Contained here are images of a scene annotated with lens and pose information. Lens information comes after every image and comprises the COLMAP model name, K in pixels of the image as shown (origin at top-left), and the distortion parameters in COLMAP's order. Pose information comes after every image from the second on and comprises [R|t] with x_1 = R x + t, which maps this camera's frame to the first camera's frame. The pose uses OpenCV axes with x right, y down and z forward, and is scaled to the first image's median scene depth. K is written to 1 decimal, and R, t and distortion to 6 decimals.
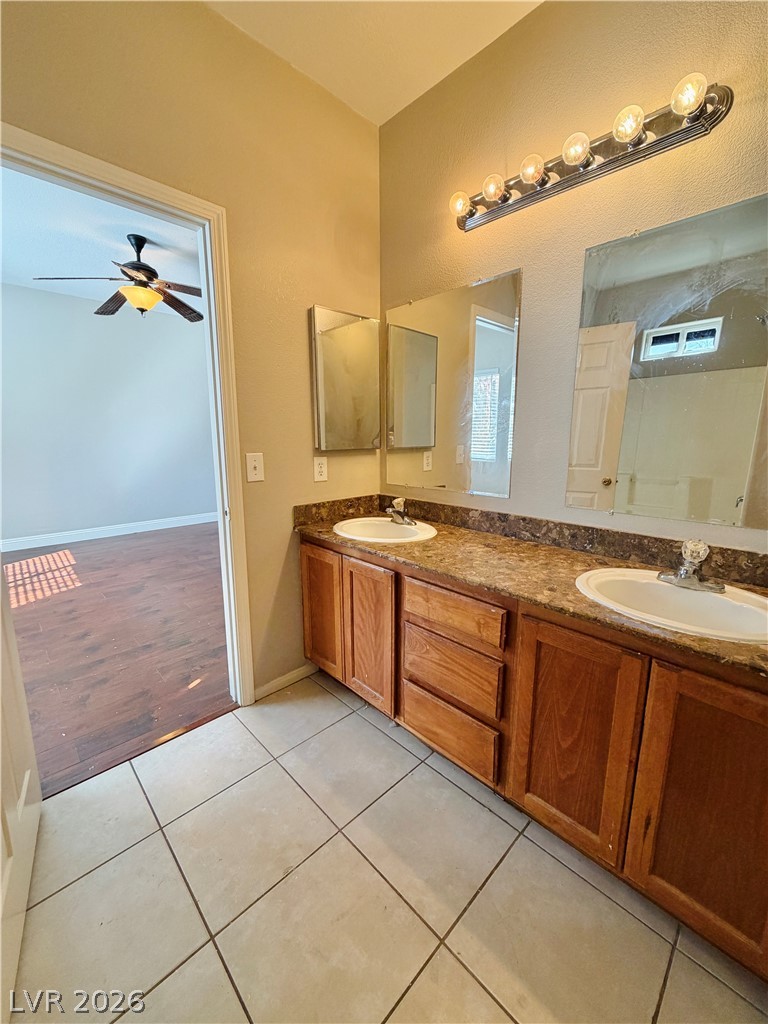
lens RADIAL K [[409.3, 0, 384.0], [0, 409.3, 512.0], [0, 0, 1]] dist [-0.001751, -0.000106]
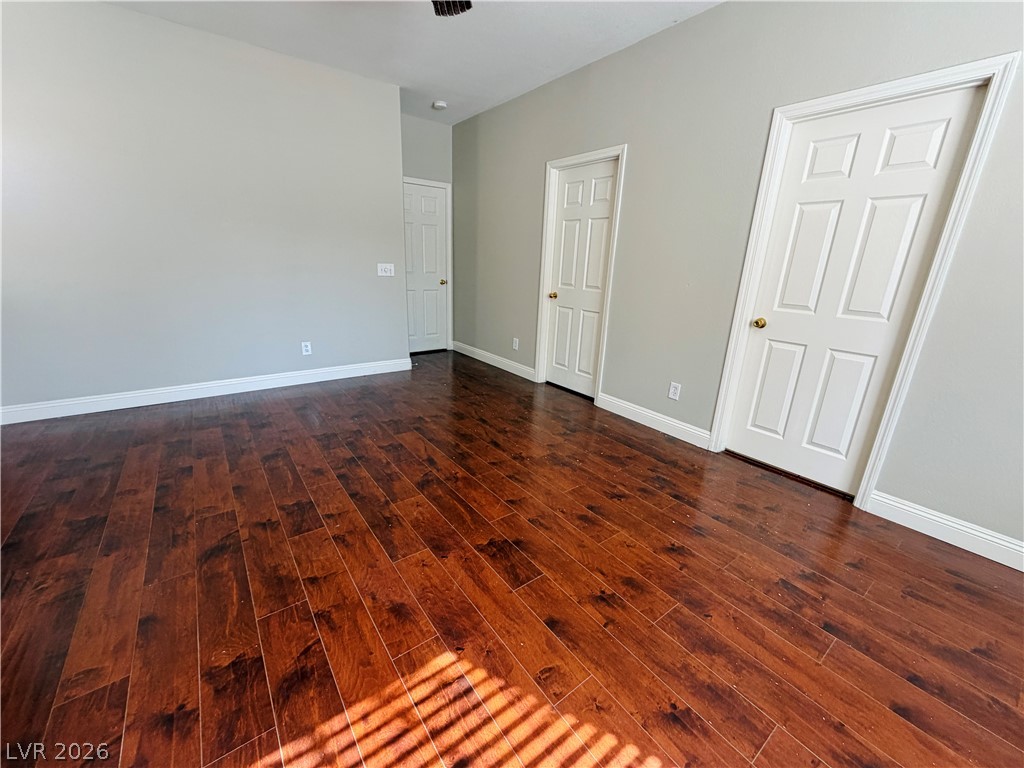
lens RADIAL K [[409.3, 0, 510.6], [0, 409.3, 383.0], [0, 0, 1]] dist [-0.001751, -0.000106]
pose [[0.128125, -0.288994, 0.948718, -1.045868], [0.146816, 0.951590, 0.270042, -0.170125], [-0.980831, 0.104688, 0.164352, 0.859330]]
